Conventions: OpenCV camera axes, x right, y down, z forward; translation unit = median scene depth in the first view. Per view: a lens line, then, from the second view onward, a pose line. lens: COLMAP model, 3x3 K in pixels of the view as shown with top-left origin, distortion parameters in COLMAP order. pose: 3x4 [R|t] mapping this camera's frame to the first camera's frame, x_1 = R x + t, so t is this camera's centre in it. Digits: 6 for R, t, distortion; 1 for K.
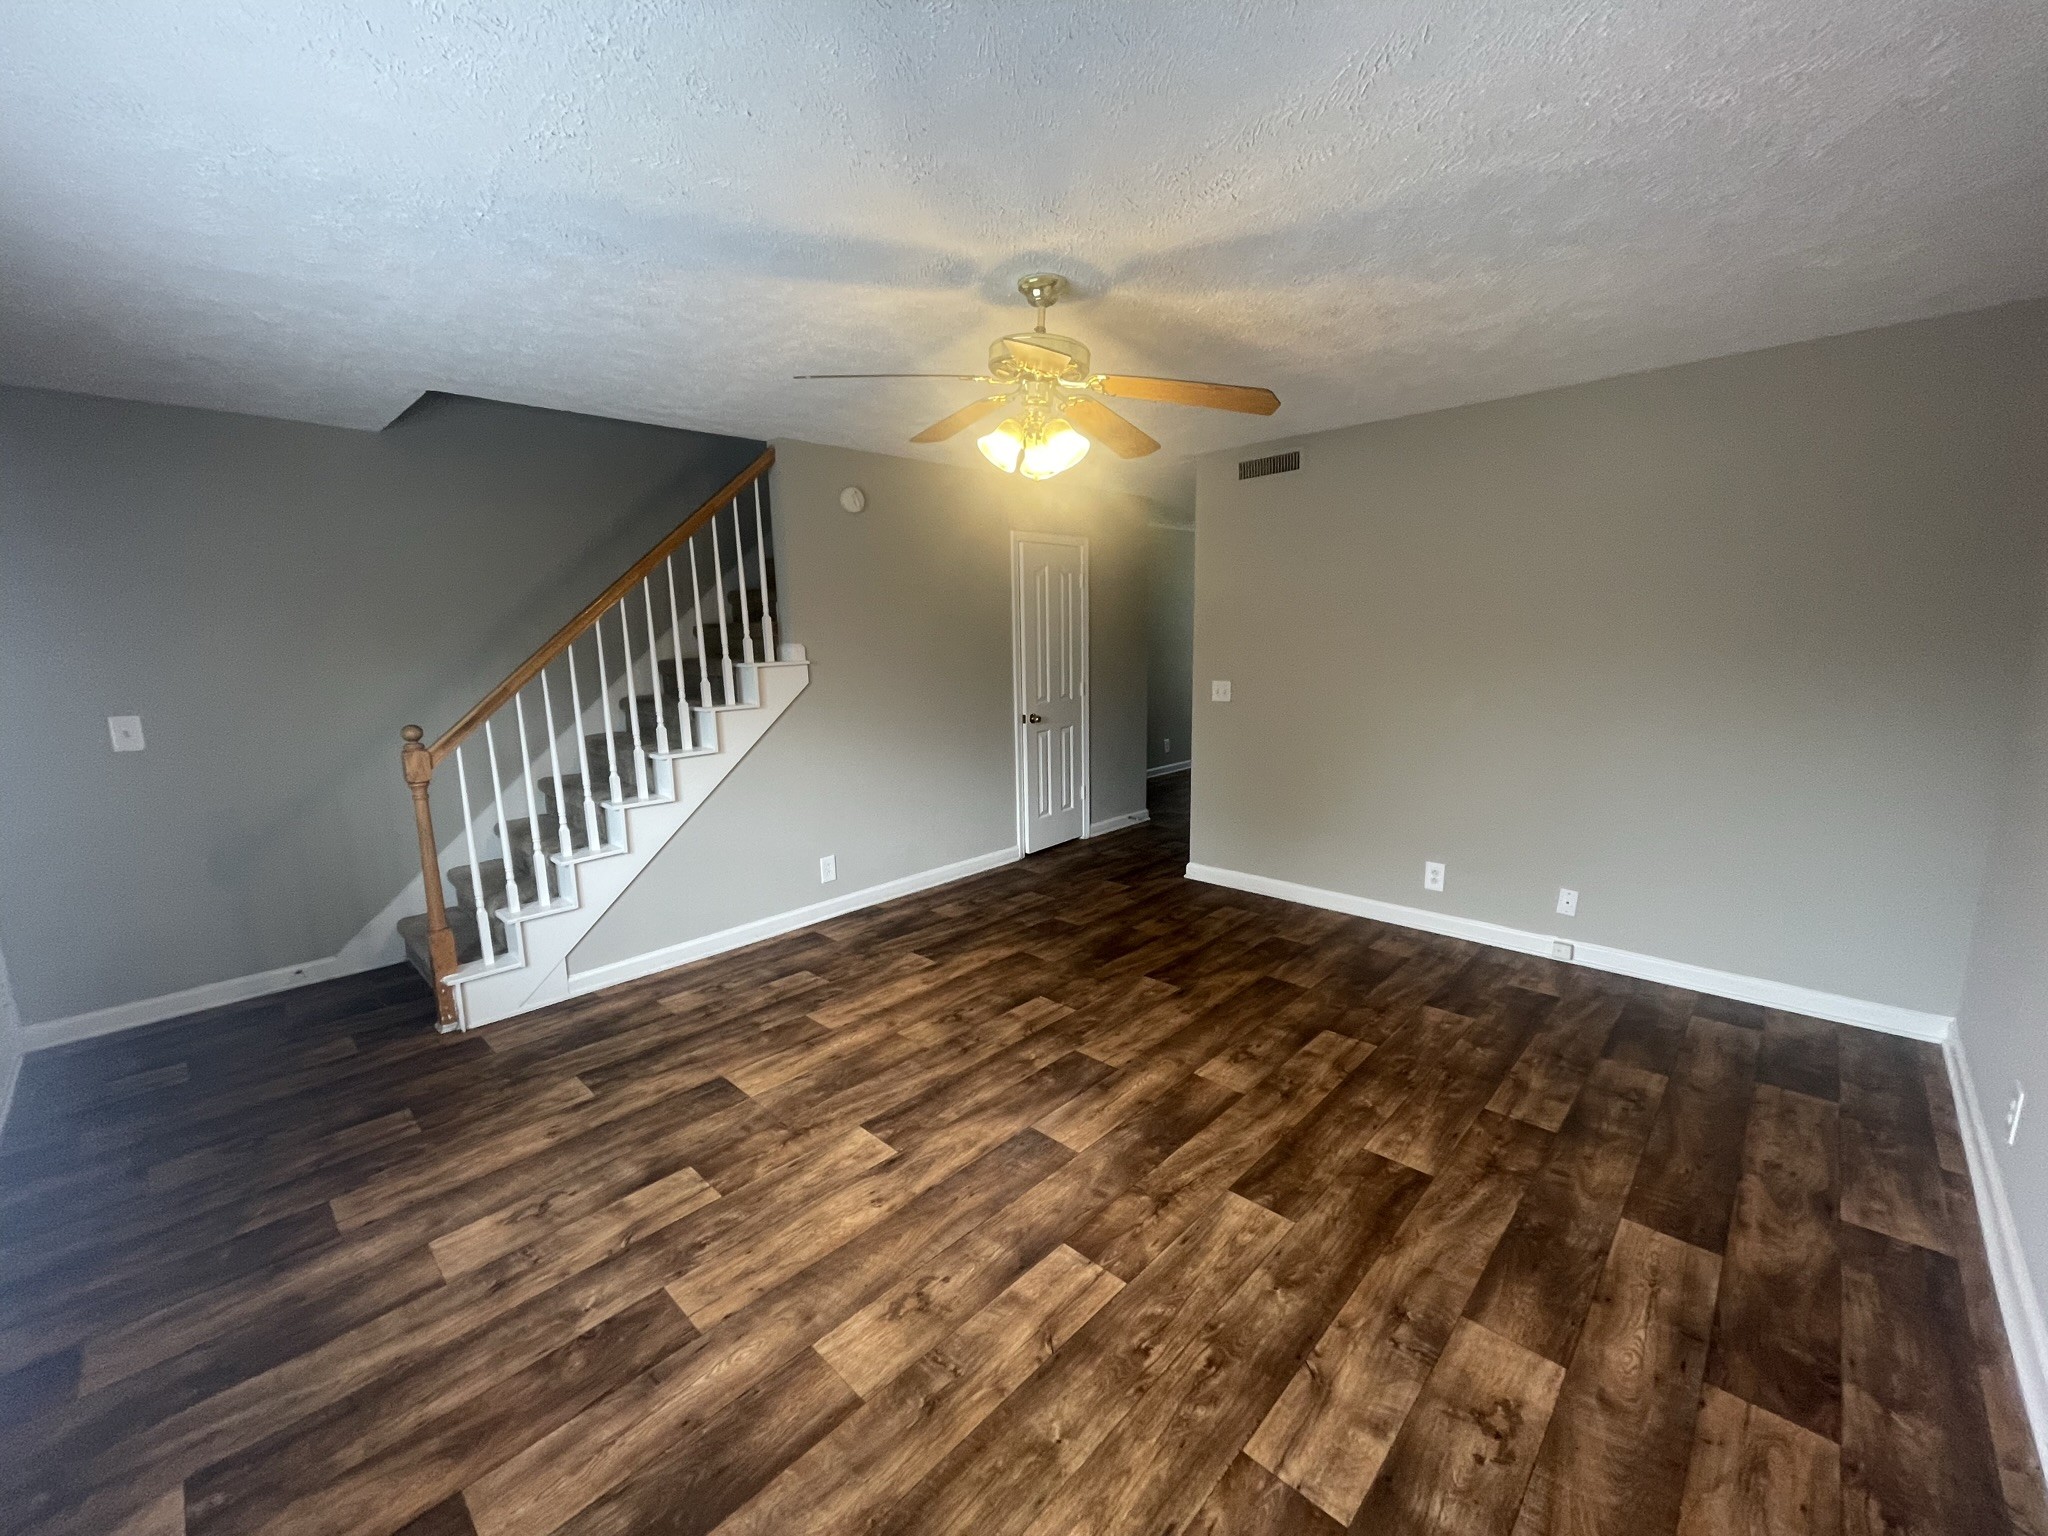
lens RADIAL K [[831.9, 0, 1014.7], [0, 831.9, 764.4], [0, 0, 1]] dist [0.001635, 0.000035]
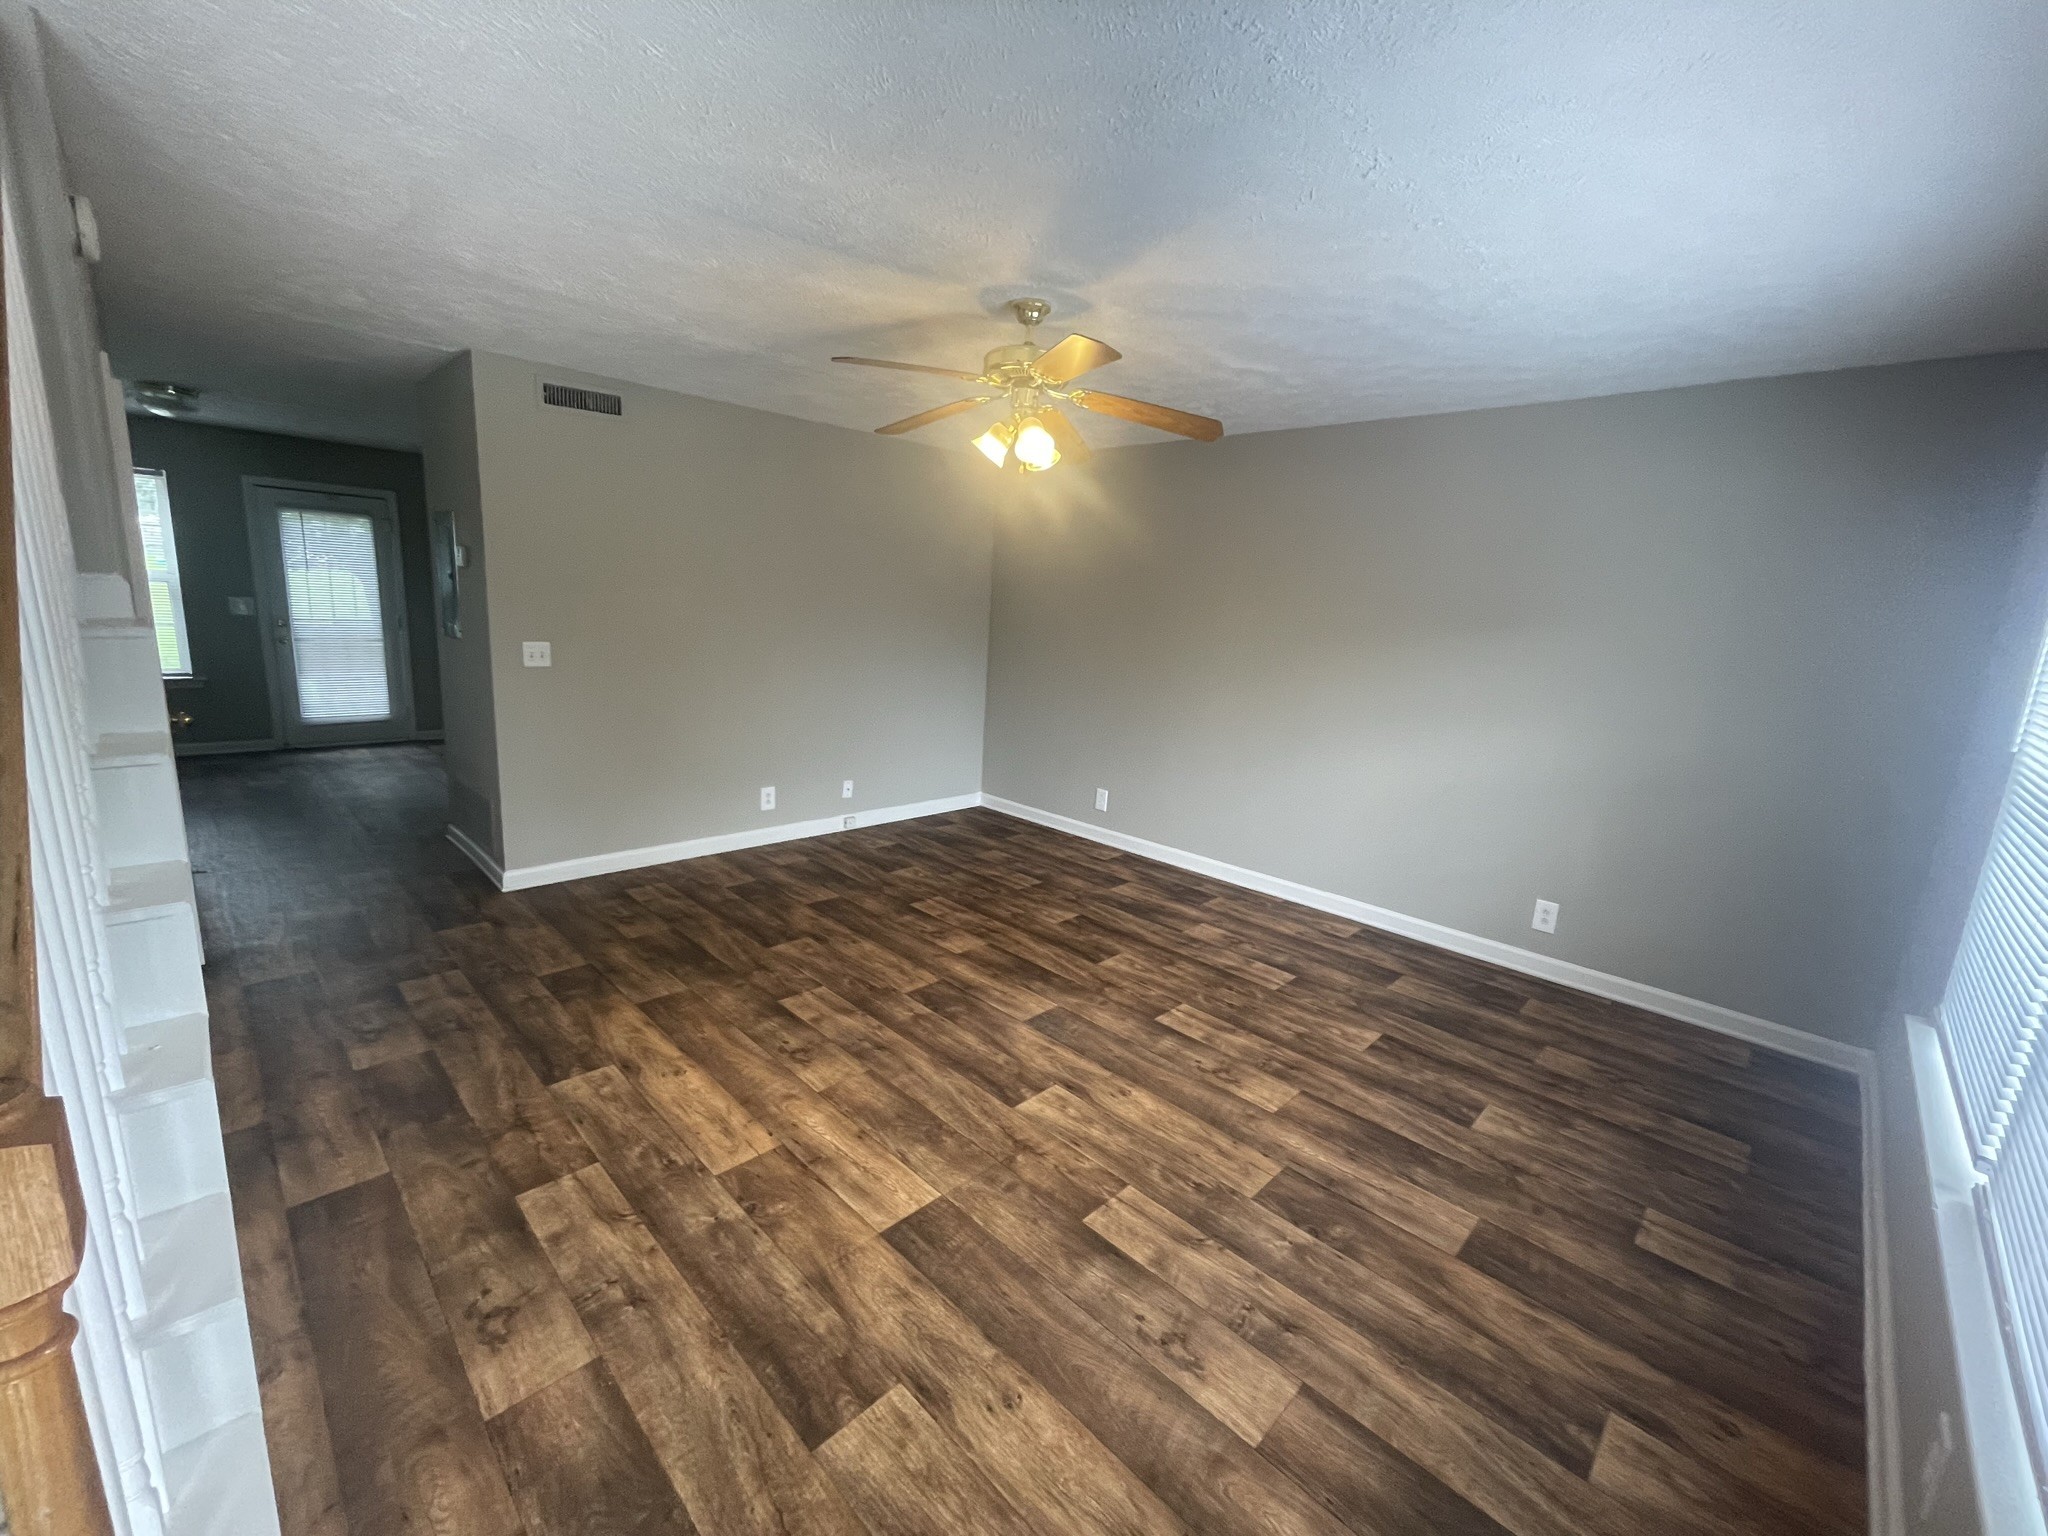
lens RADIAL K [[827.1, 0, 1024.0], [0, 827.1, 768.0], [0, 0, 1]] dist [0.000304, 0.000080]
pose [[0.011444, -0.174808, 0.984536, -0.981758], [0.106819, 0.979180, 0.172616, -0.114716], [-0.994213, 0.103191, 0.029879, 0.834957]]
